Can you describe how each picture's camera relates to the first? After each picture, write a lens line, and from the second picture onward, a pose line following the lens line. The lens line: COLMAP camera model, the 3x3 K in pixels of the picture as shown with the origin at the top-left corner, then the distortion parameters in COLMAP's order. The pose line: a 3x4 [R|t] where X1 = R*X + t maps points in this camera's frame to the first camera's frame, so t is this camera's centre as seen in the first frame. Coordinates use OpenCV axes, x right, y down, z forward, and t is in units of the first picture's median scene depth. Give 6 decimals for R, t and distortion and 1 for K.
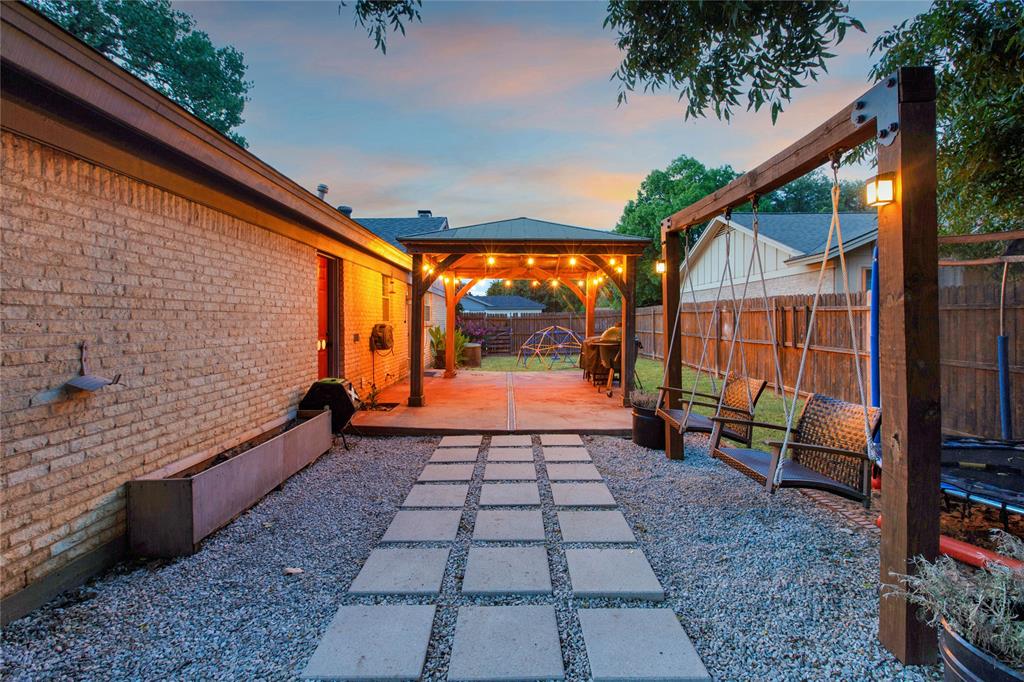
lens RADIAL K [[477.4, 0, 513.1], [0, 477.4, 325.7], [0, 0, 1]] dist [0.002192, 0.000427]
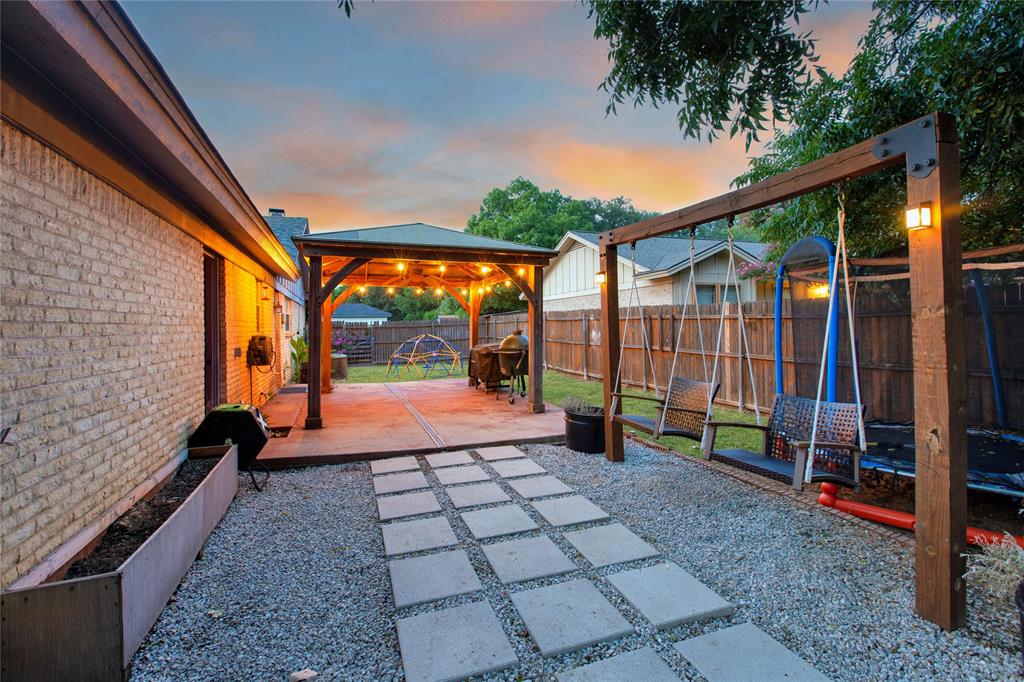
lens RADIAL K [[461.1, 0, 508.3], [0, 461.1, 325.0], [0, 0, 1]] dist [0.000931, -0.000801]
pose [[0.945165, -0.006759, 0.326522, -0.275749], [0.012227, 0.999817, -0.014698, -0.010330], [-0.326363, 0.017884, 0.945075, 0.150187]]
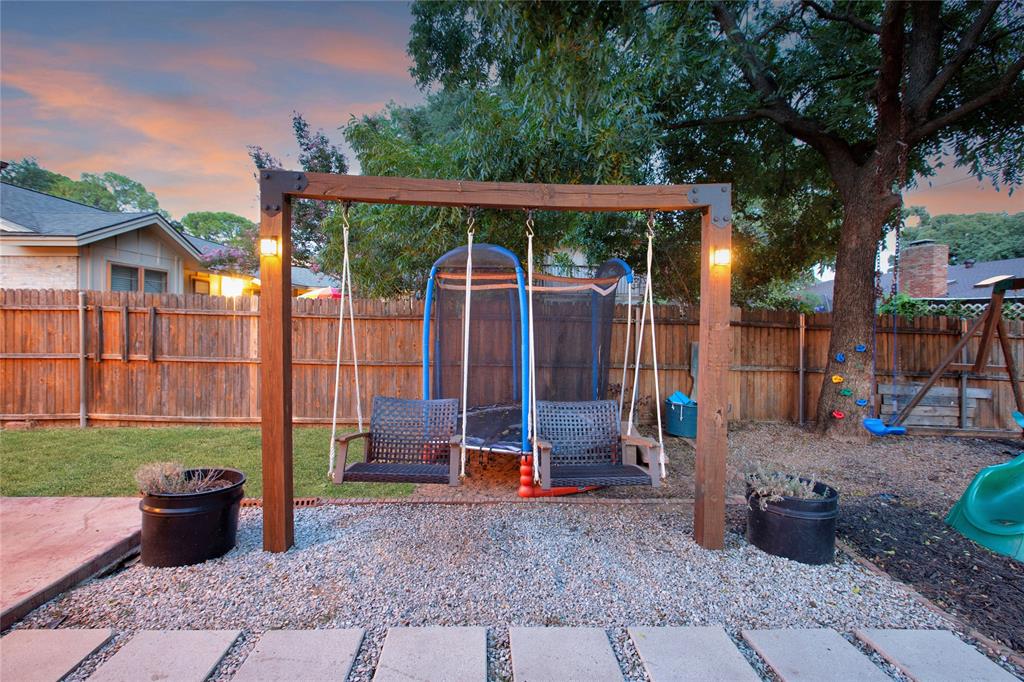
lens RADIAL K [[461.1, 0, 508.3], [0, 461.1, 325.0], [0, 0, 1]] dist [0.000931, -0.000801]
pose [[-0.034891, -0.004801, 0.999380, -0.376651], [-0.000910, 0.999988, 0.004772, -0.034112], [-0.999391, -0.000743, -0.034895, 0.927870]]
